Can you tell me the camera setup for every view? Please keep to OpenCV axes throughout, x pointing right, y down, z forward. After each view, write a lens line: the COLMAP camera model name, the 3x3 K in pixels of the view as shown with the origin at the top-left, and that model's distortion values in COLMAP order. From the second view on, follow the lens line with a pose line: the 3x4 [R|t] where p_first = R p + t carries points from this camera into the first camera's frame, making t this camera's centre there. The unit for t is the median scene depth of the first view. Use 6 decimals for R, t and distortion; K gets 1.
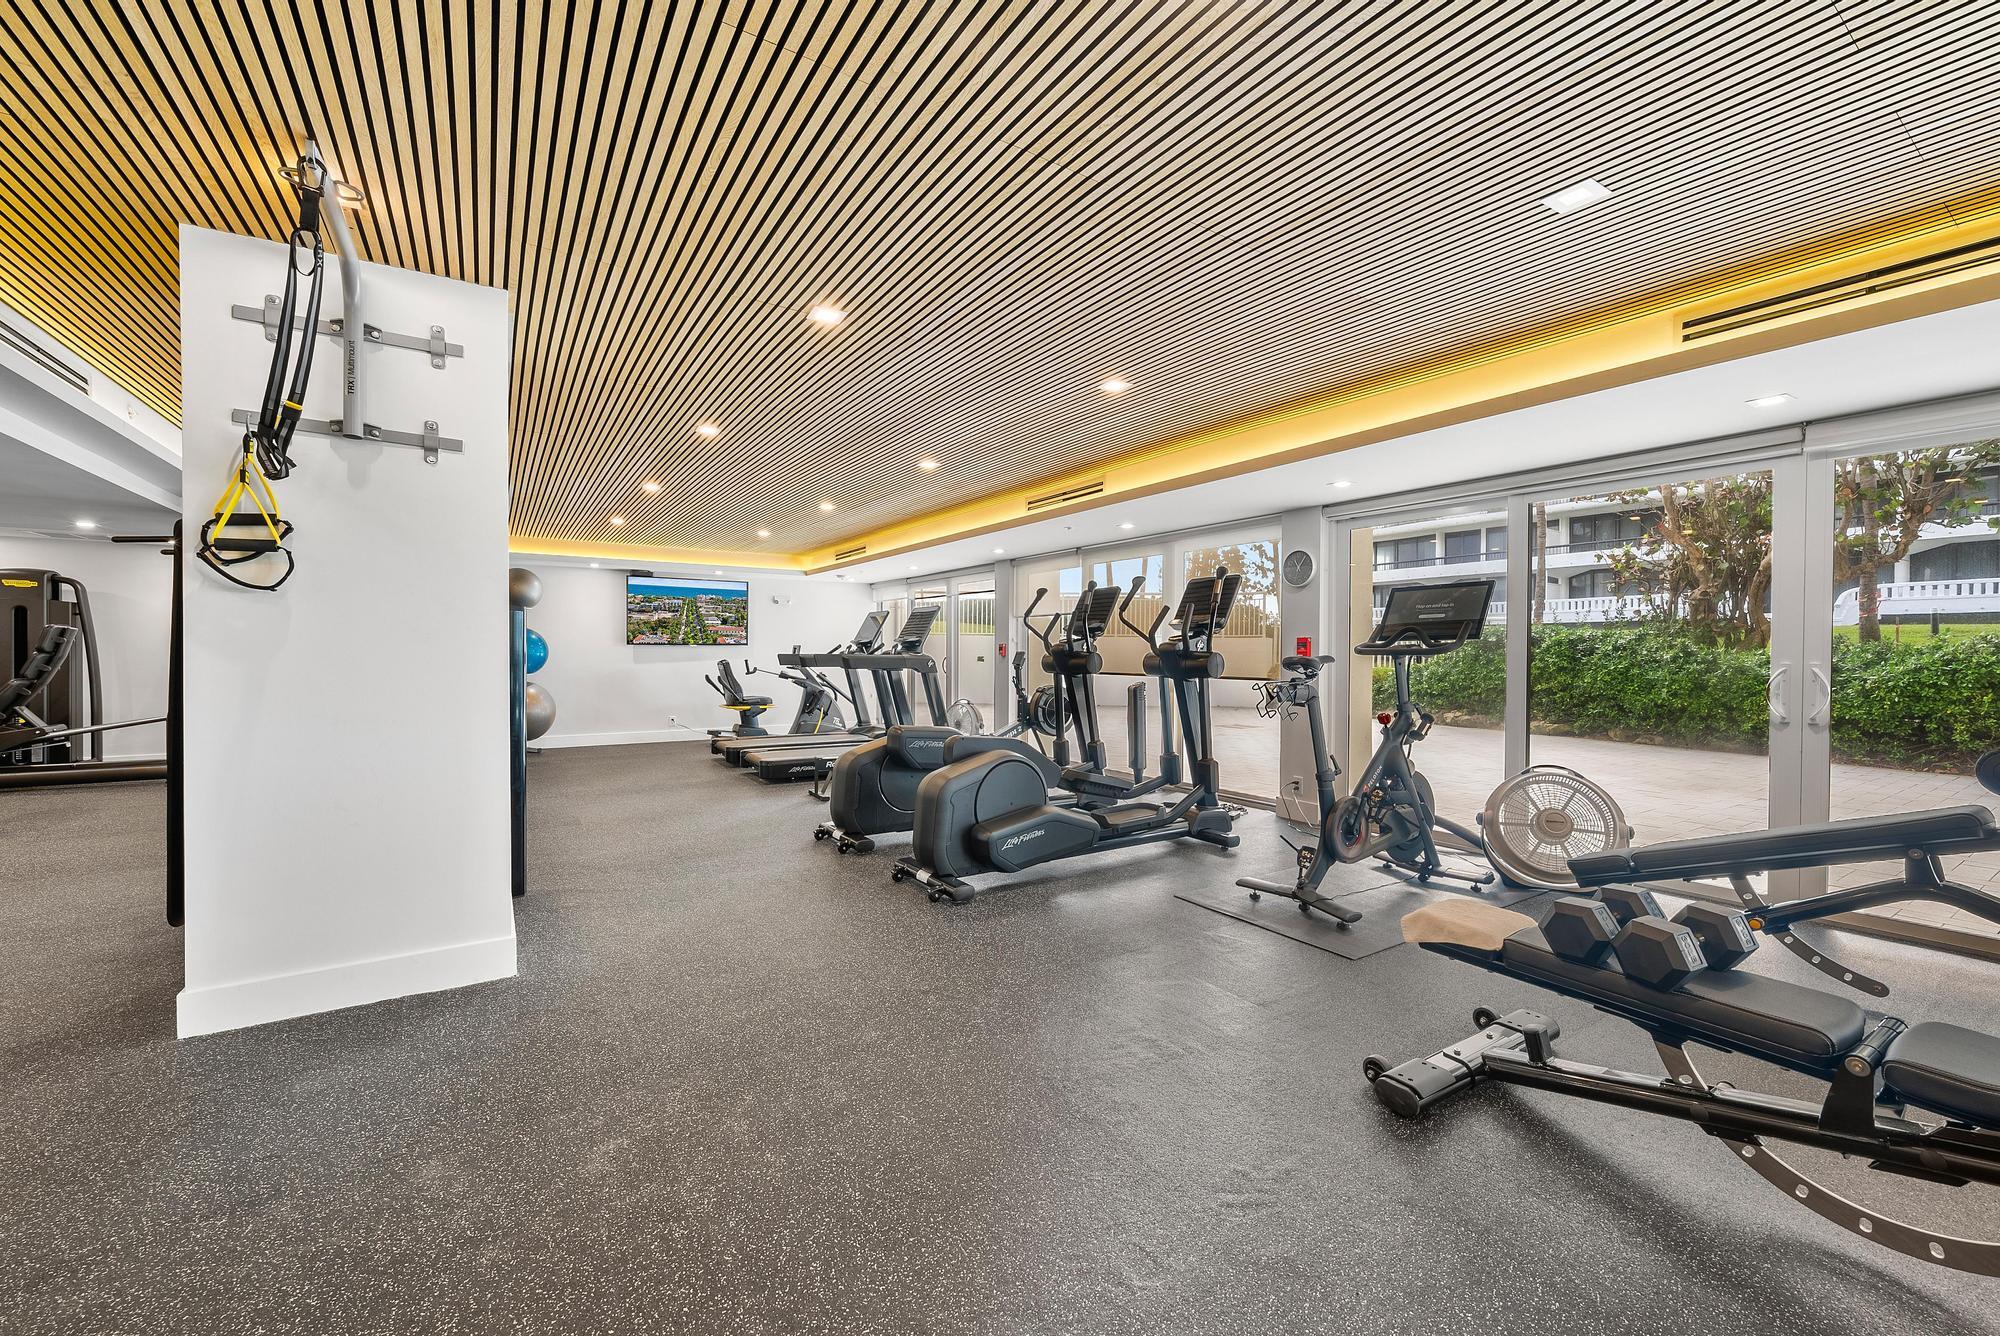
lens RADIAL K [[792.8, 0, 1000.0], [0, 792.8, 668.0], [0, 0, 1]] dist [-0.000356, -0.000072]
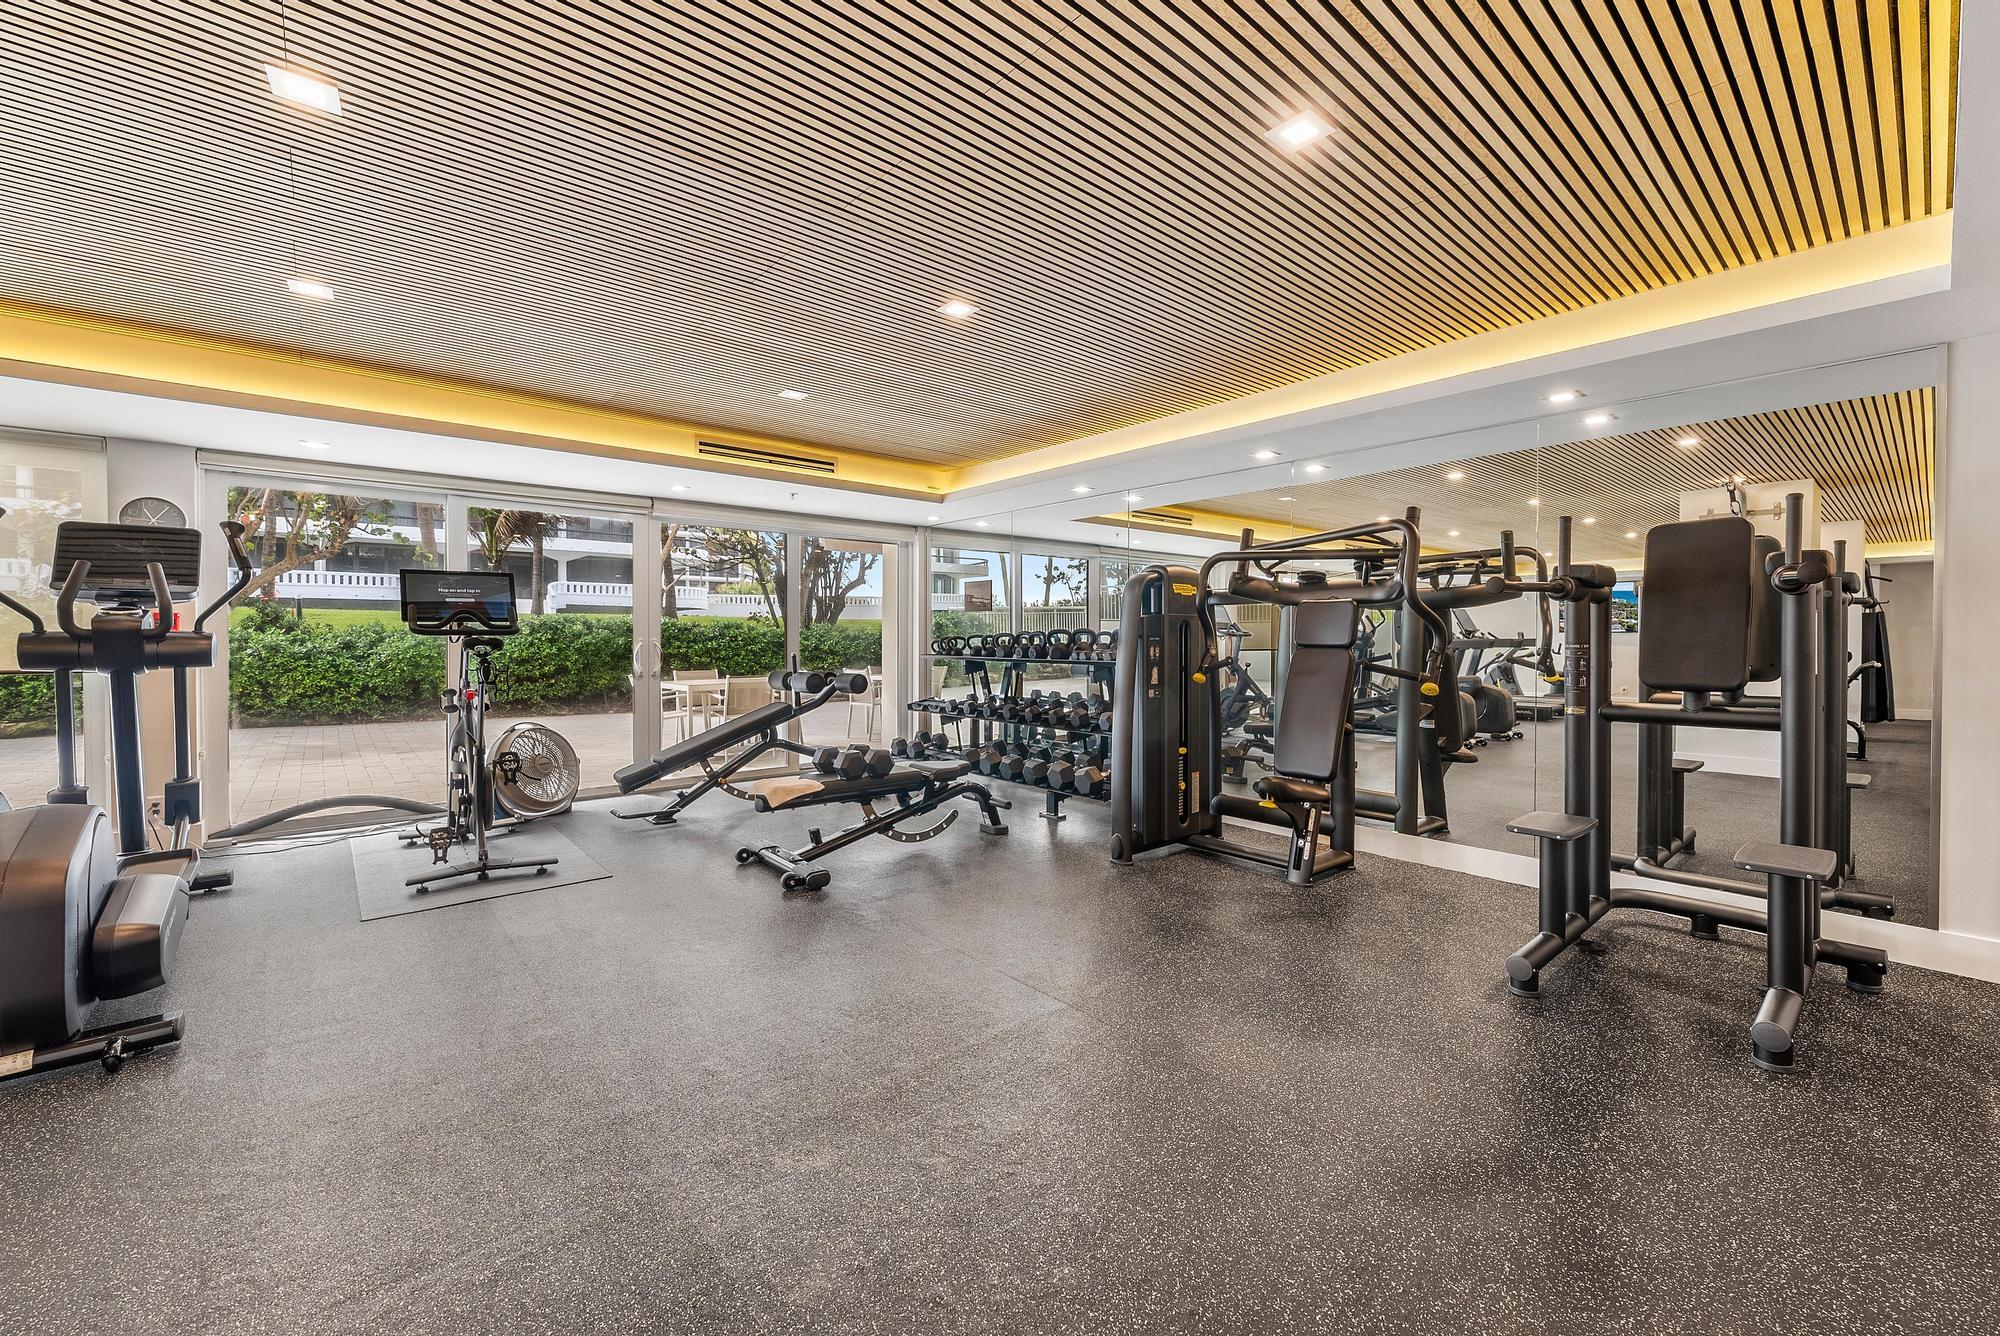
lens RADIAL K [[795.7, 0, 996.0], [0, 795.7, 636.7], [0, 0, 1]] dist [-0.000207, -0.000005]
pose [[-0.126146, -0.006623, 0.991990, -1.040203], [0.020767, 0.999741, 0.009315, -0.015380], [-0.991794, 0.021776, -0.125976, 0.641733]]
